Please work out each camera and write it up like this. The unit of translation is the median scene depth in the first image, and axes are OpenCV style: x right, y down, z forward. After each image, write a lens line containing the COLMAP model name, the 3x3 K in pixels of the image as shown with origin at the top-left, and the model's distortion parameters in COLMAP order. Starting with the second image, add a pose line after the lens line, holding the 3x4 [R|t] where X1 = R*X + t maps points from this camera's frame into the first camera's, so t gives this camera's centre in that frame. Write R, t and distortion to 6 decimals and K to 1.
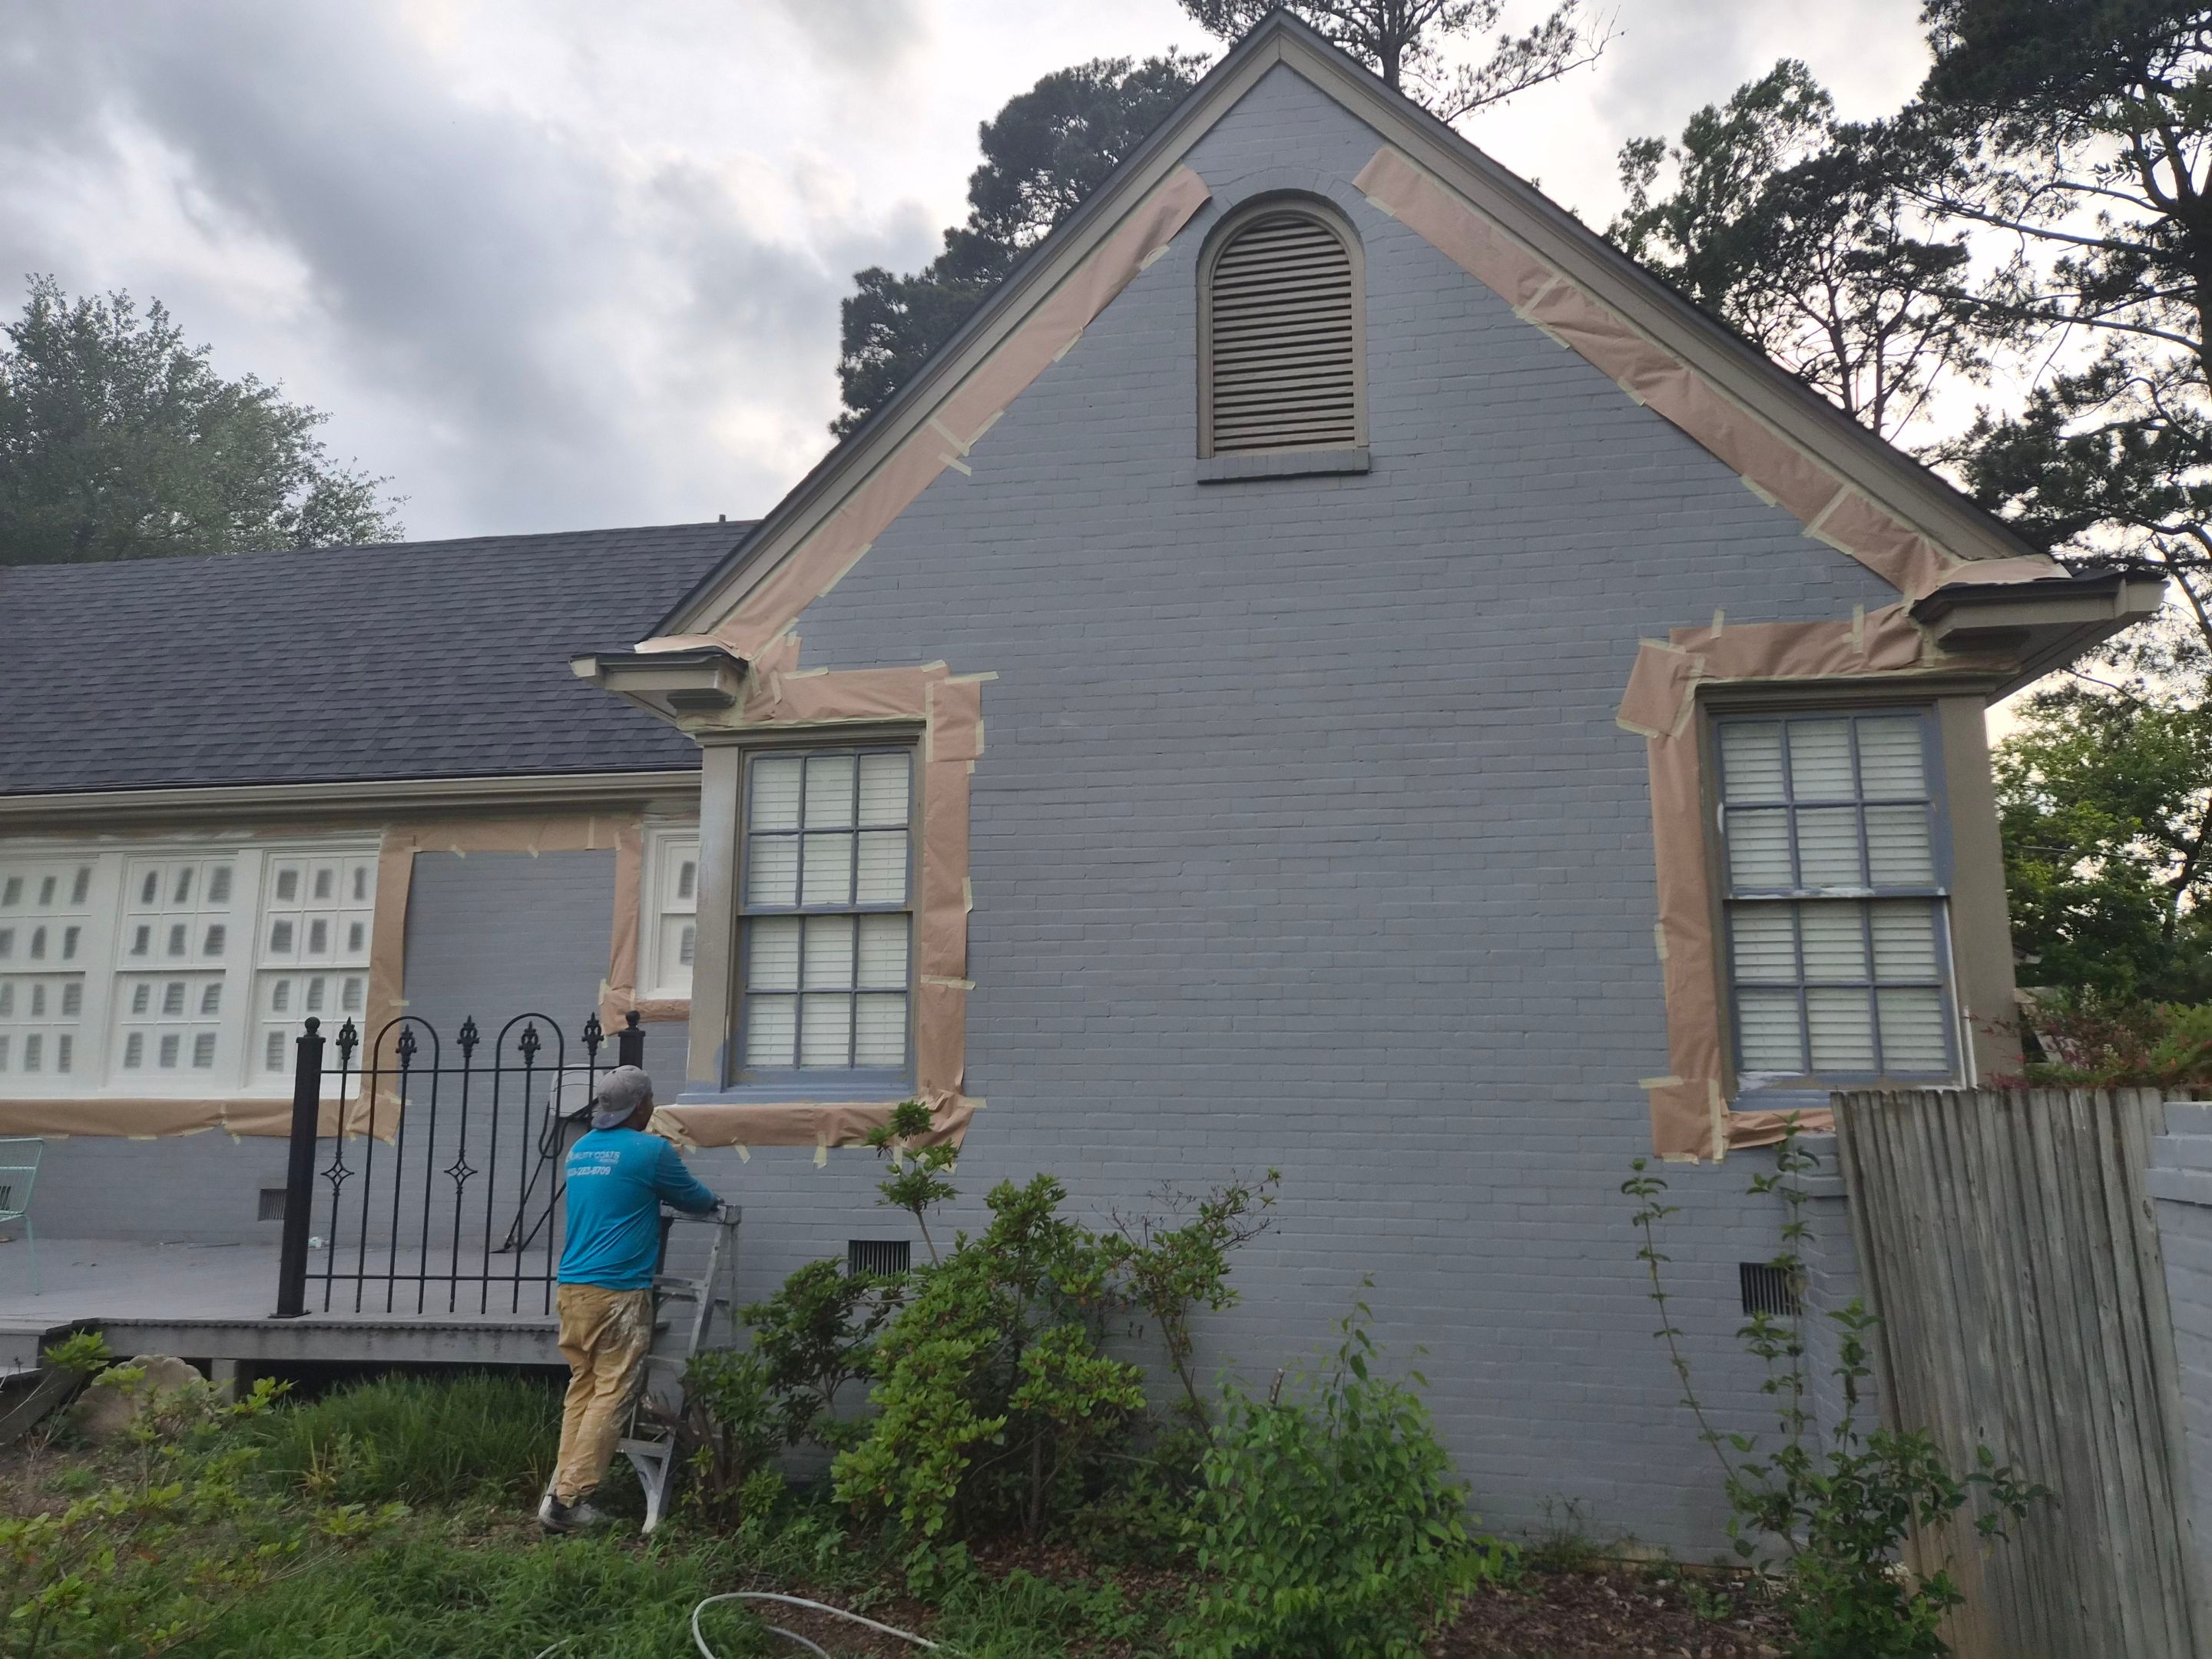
lens RADIAL K [[1471.2, 0, 1127.5], [0, 1471.2, 825.7], [0, 0, 1]] dist [0.050675, -0.038139]
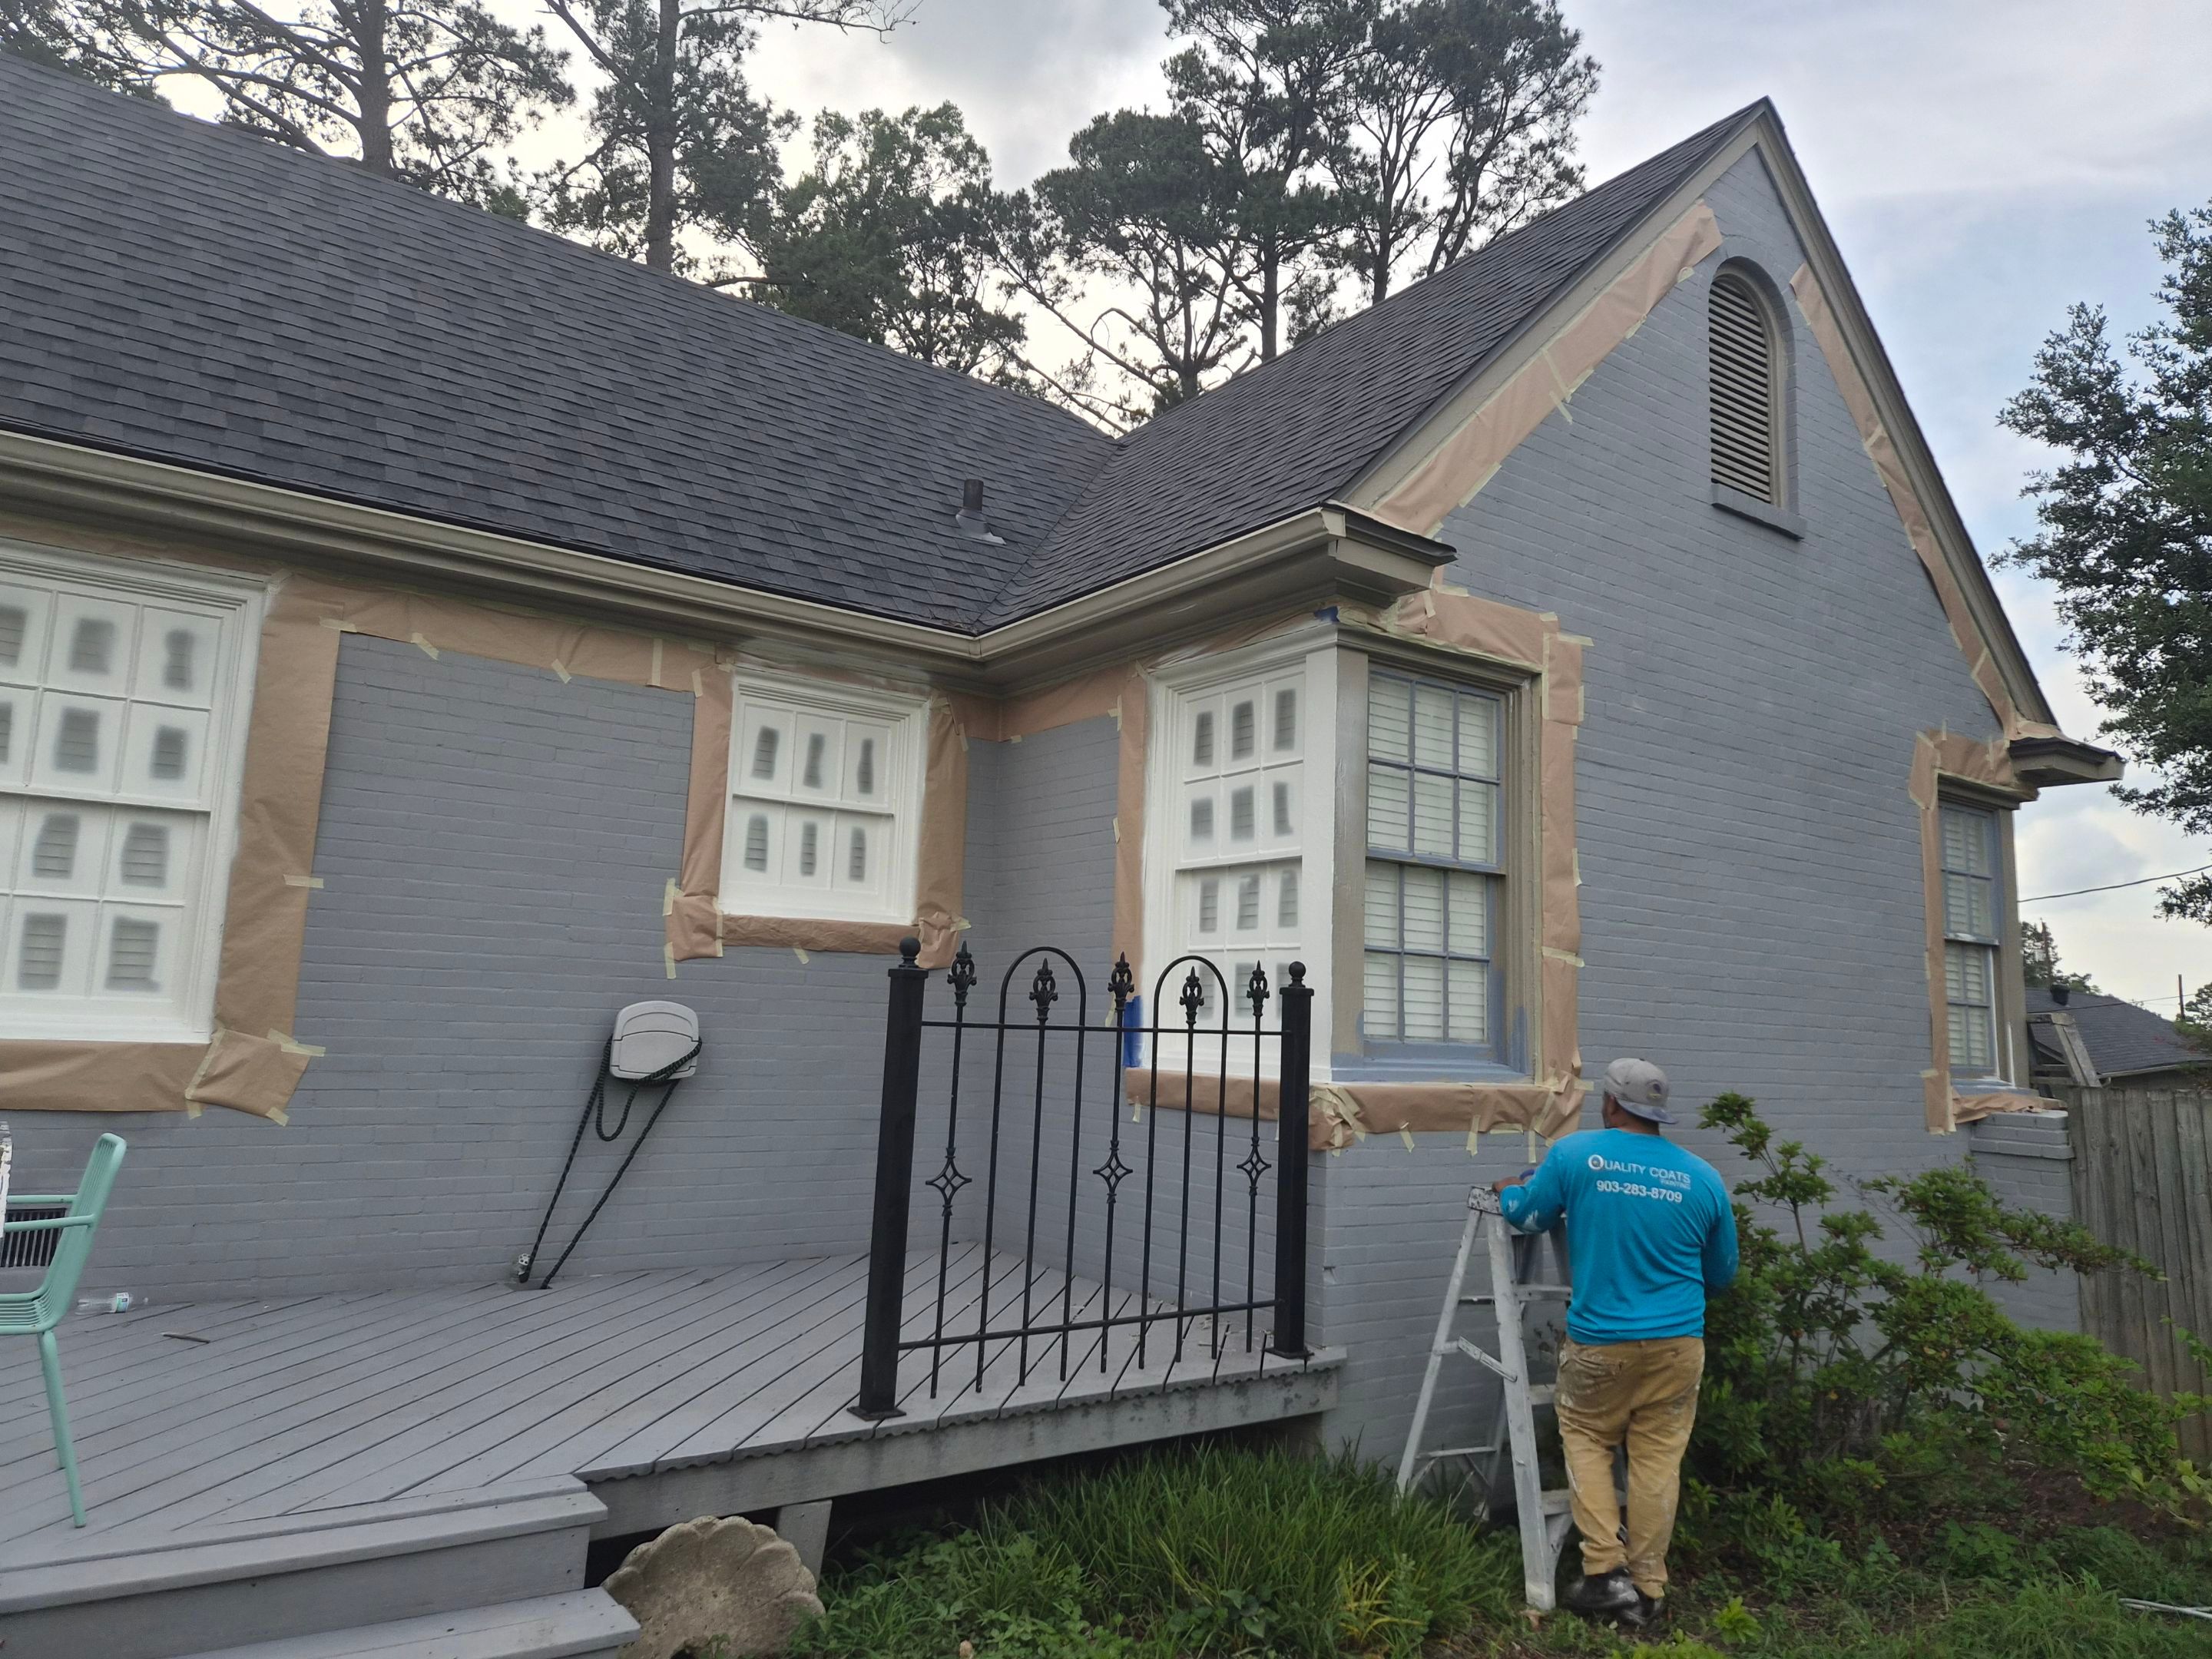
lens RADIAL K [[1471.2, 0, 1112.8], [0, 1471.2, 805.1], [0, 0, 1]] dist [0.050675, -0.038139]
pose [[0.700572, 0.134201, 0.700848, -0.684204], [-0.156470, 0.987144, -0.032614, 0.058747], [-0.696215, -0.086813, 0.712564, 0.364734]]
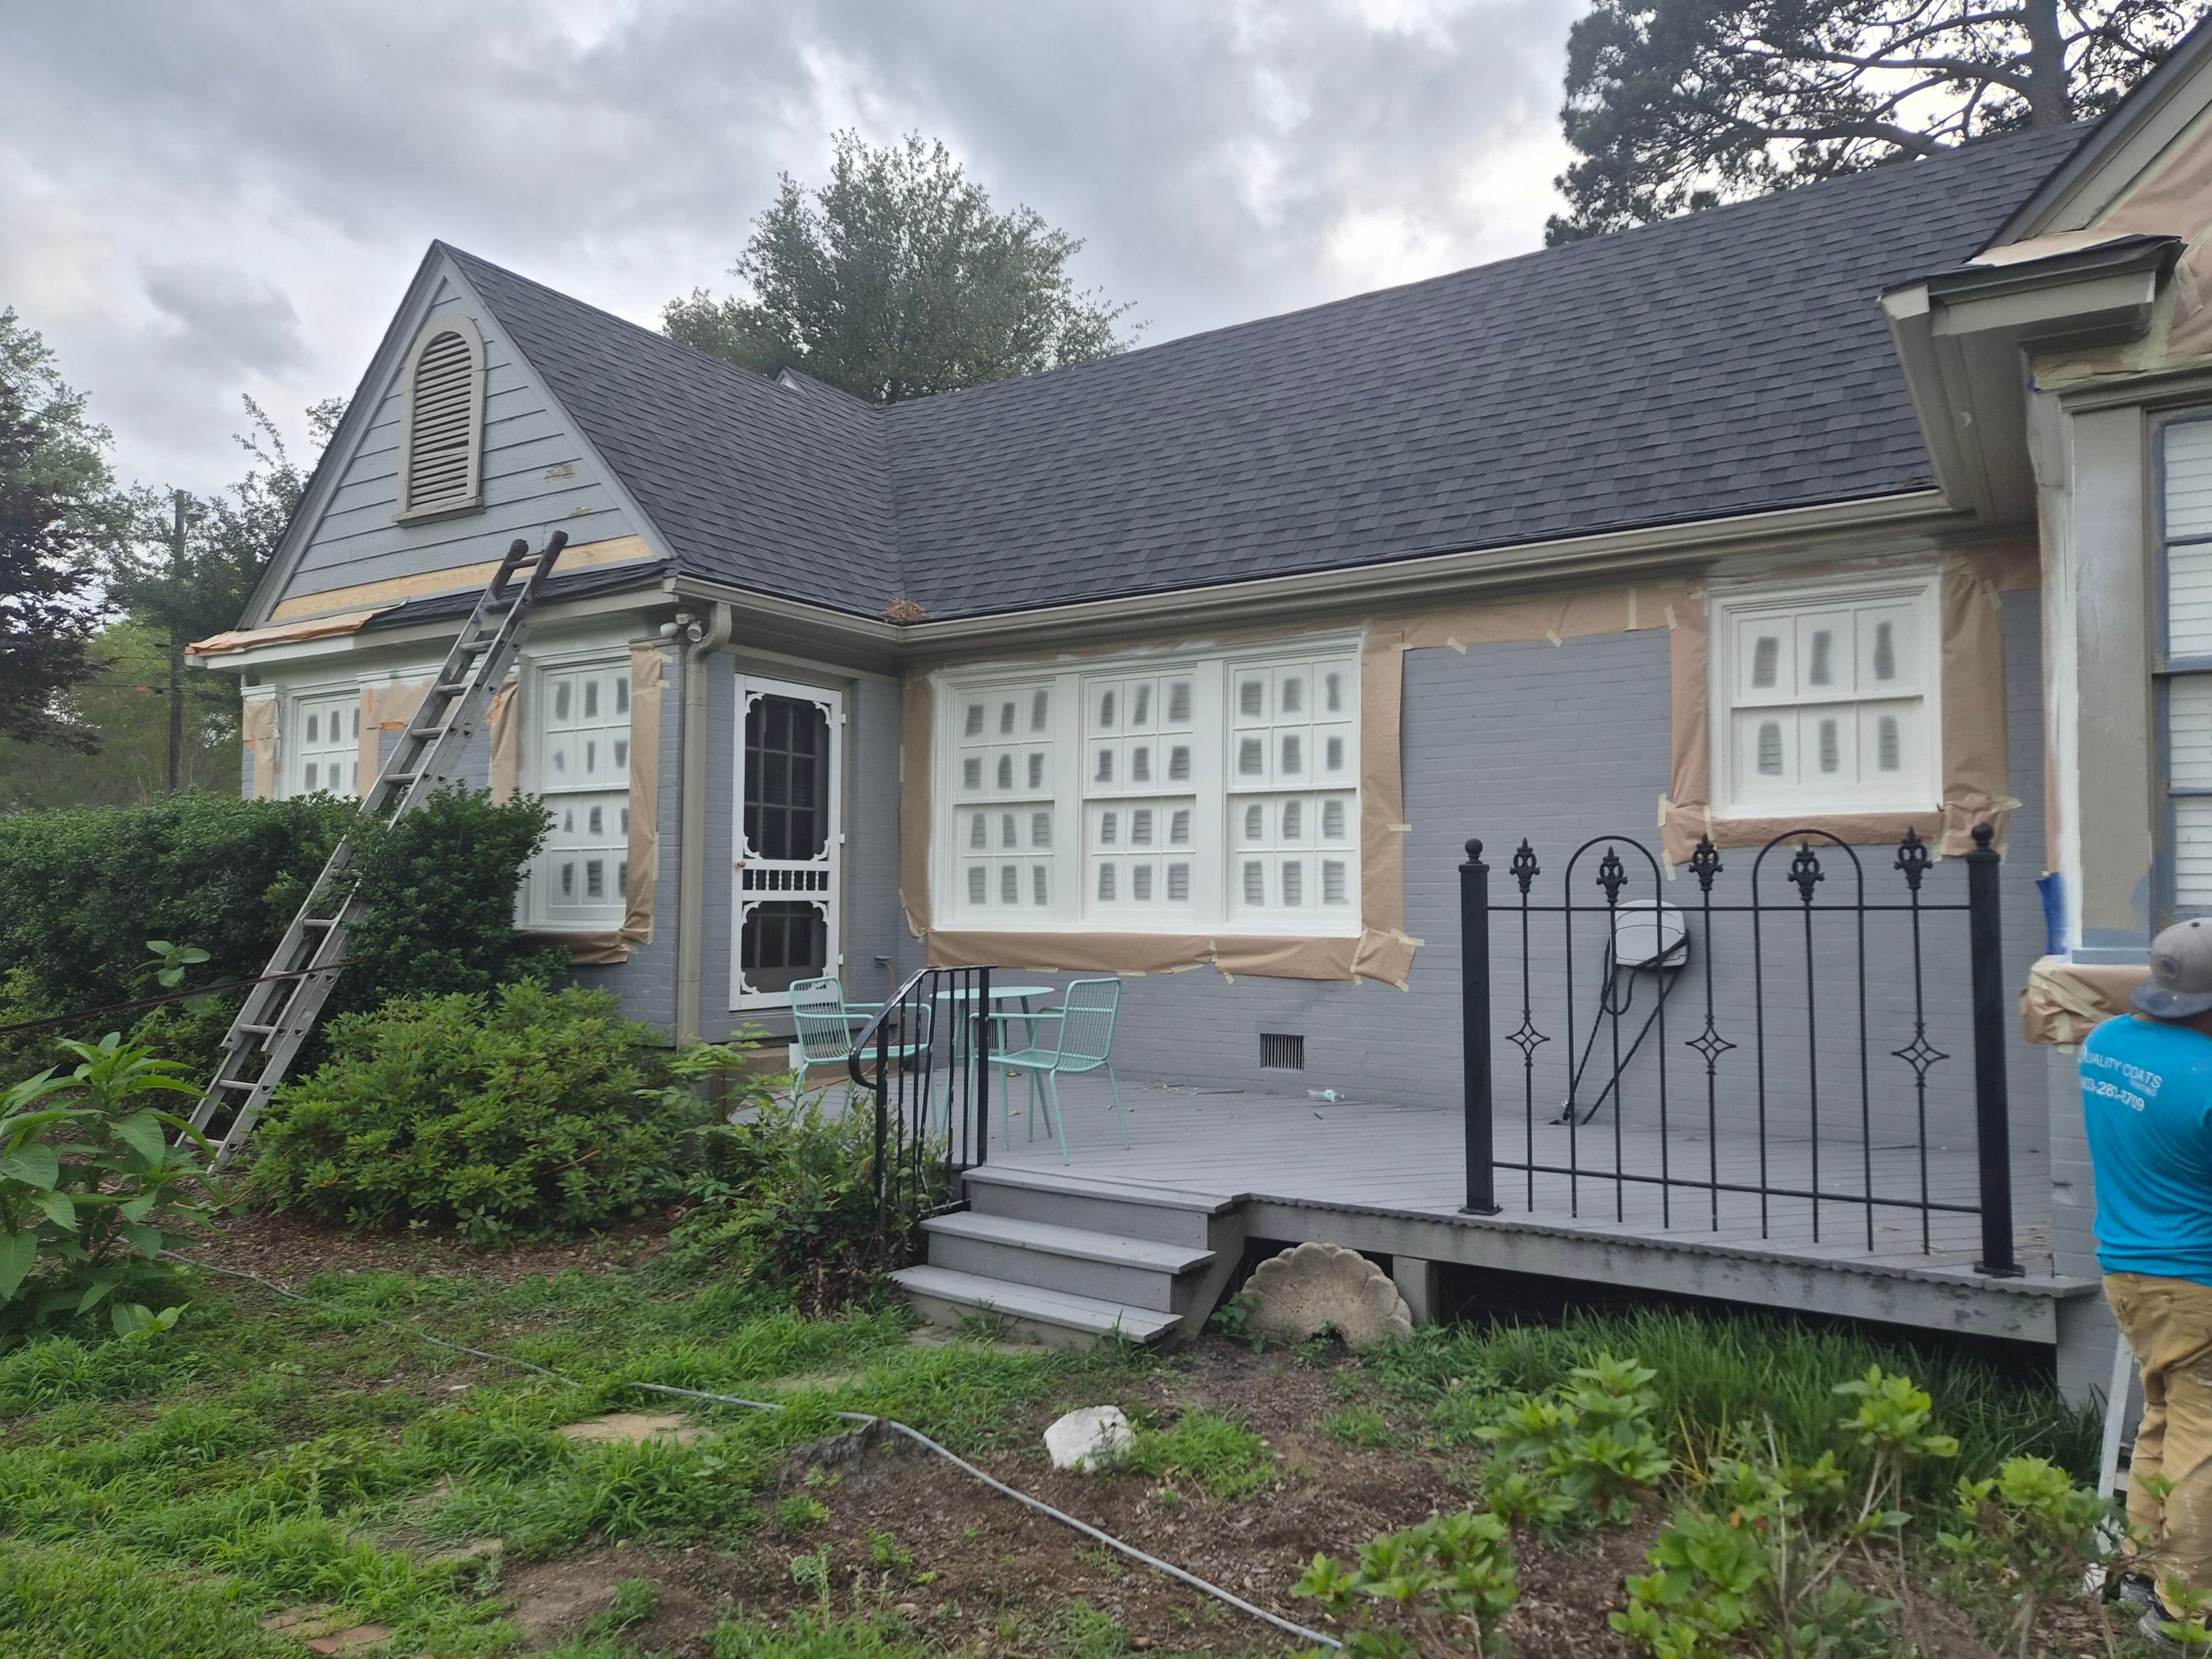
lens RADIAL K [[1471.2, 0, 1152.0], [0, 1471.2, 857.7], [0, 0, 1]] dist [0.050675, -0.038139]
pose [[0.924390, -0.006916, -0.381386, -0.300012], [0.056786, 0.991190, 0.119661, 0.026895], [0.377199, -0.132270, 0.916638, 0.169031]]
